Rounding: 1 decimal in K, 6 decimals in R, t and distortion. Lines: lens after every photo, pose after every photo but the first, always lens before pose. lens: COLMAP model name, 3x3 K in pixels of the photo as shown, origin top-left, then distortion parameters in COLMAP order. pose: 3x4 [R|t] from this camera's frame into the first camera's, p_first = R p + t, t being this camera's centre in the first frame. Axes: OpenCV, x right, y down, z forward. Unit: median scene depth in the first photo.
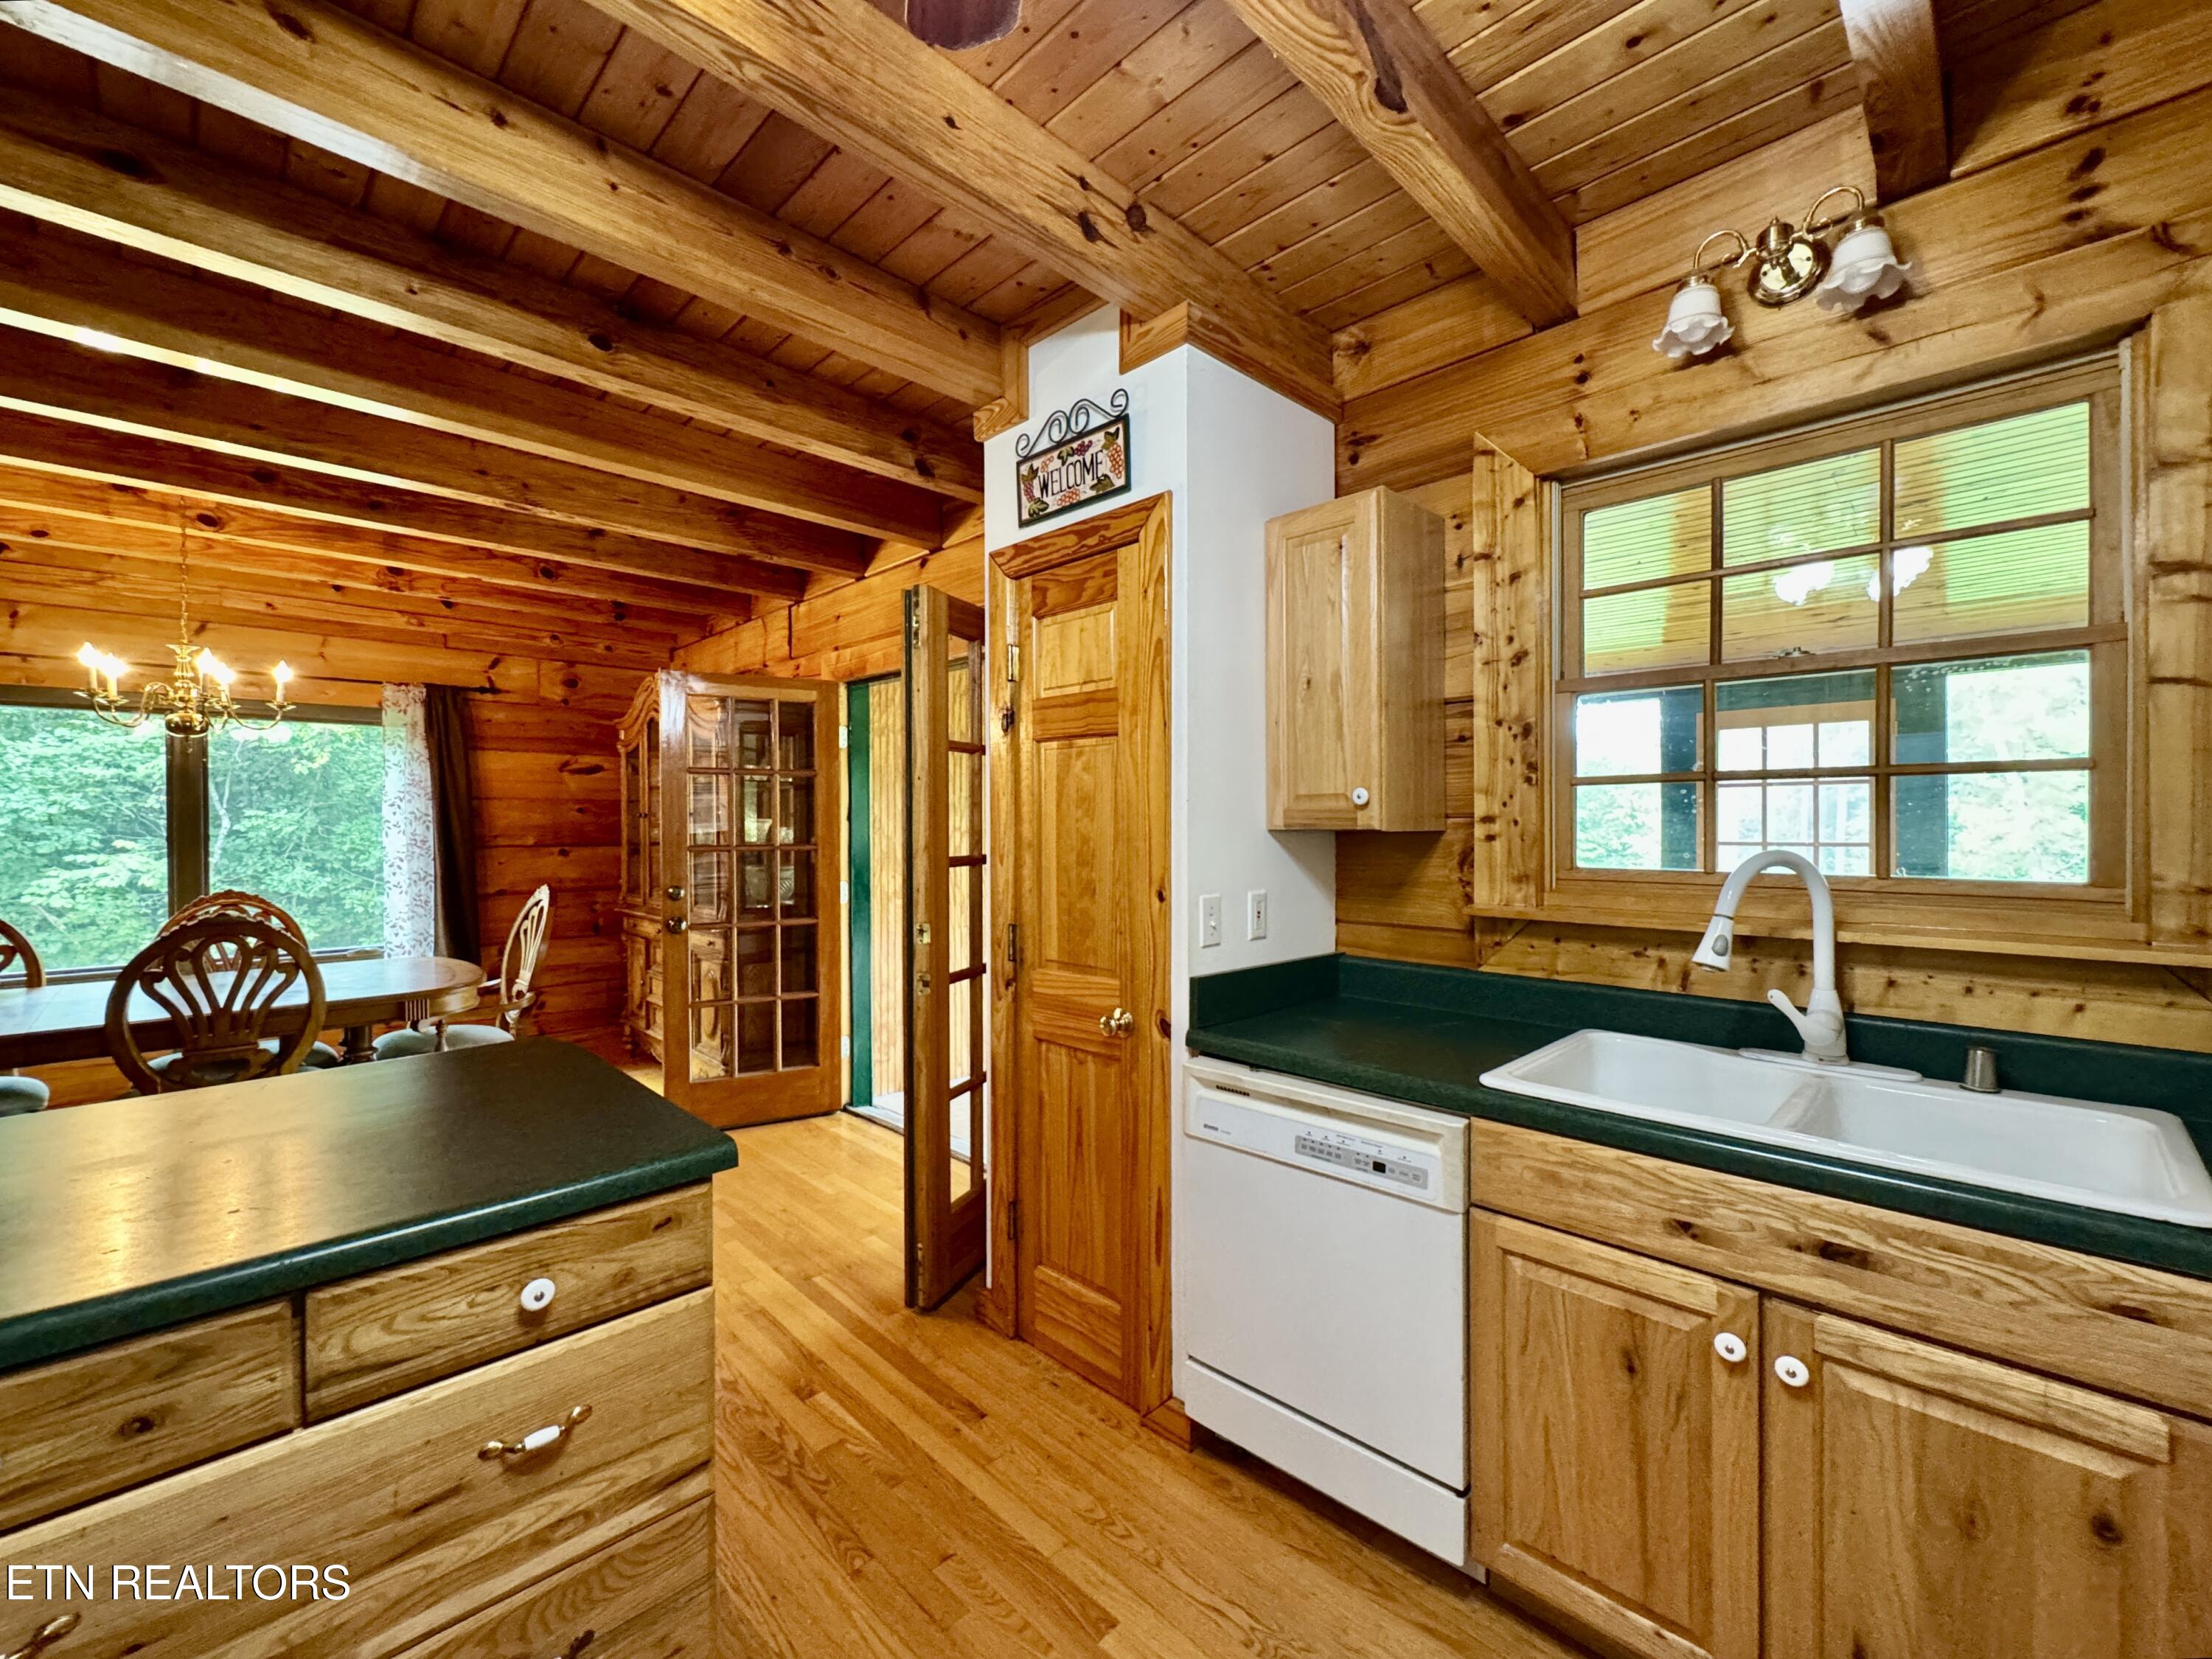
lens RADIAL K [[888.4, 0, 1091.0], [0, 888.4, 832.0], [0, 0, 1]] dist [-0.005548, 0.001200]
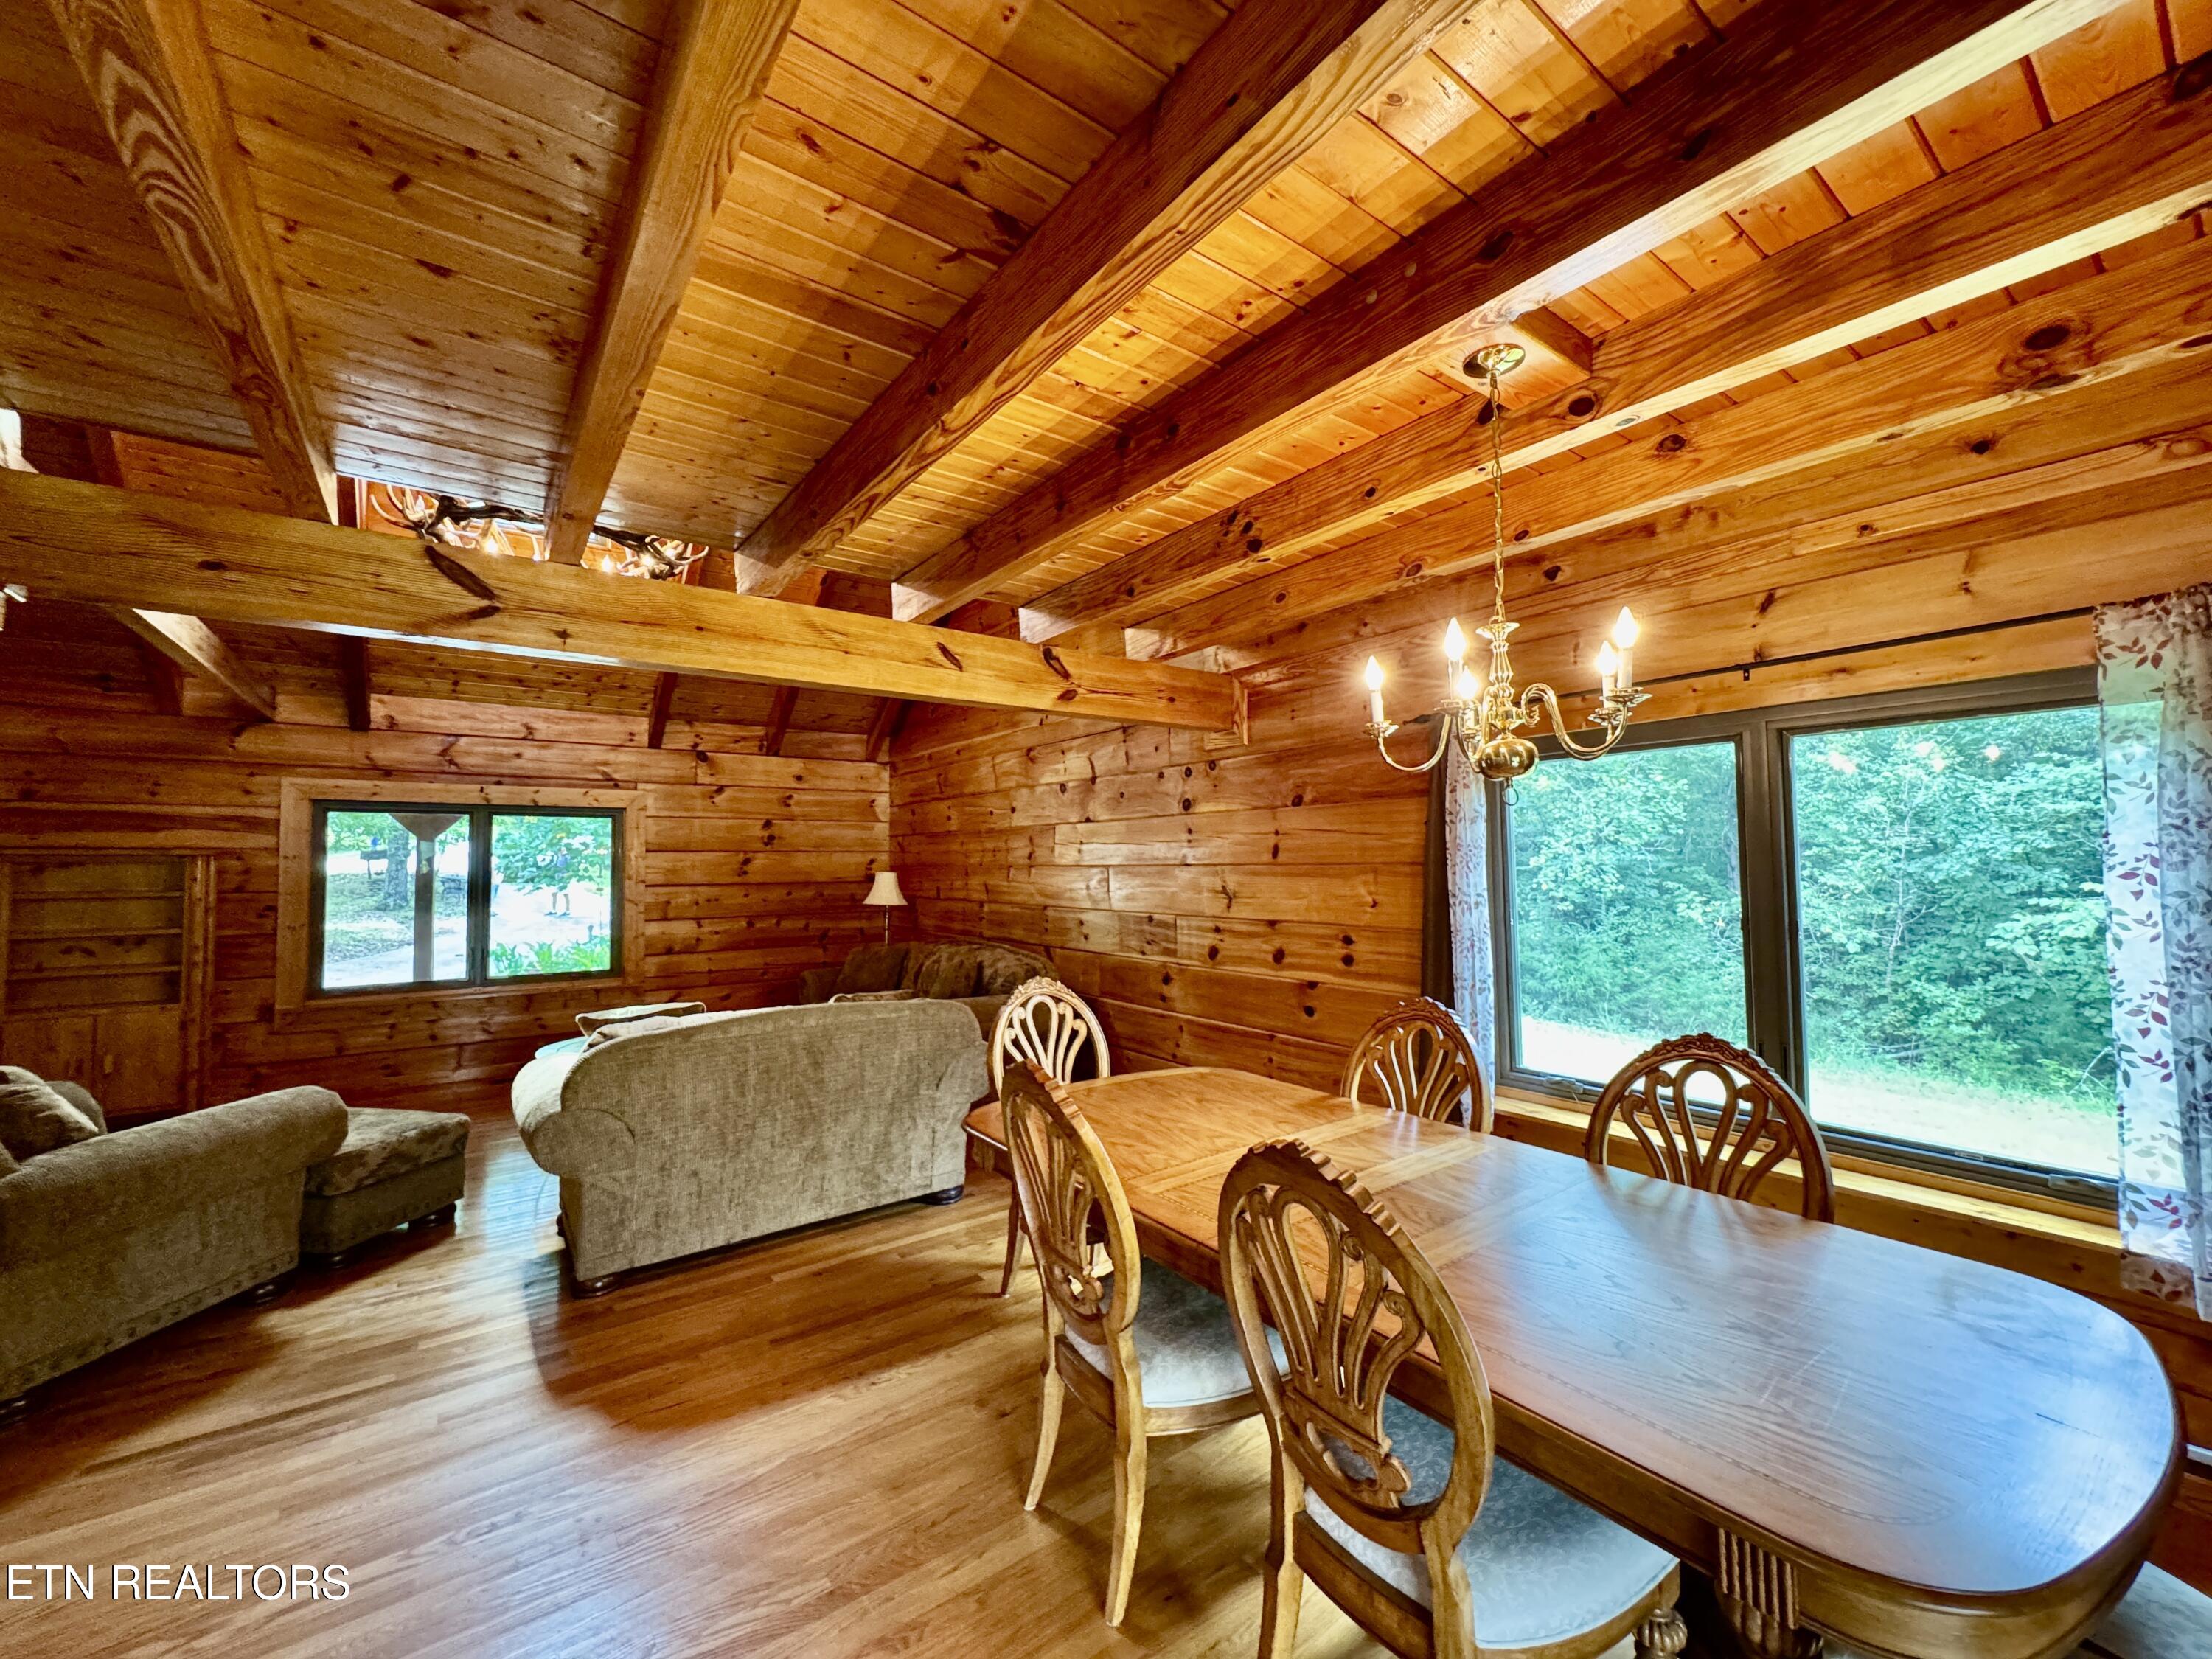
lens RADIAL K [[888.4, 0, 1110.2], [0, 888.4, 828.9], [0, 0, 1]] dist [-0.005548, 0.001200]
pose [[-0.149364, -0.032622, -0.988244, -0.085188], [-0.004747, 0.999468, -0.032276, -0.011583], [0.988771, -0.000130, -0.149439, 0.174920]]
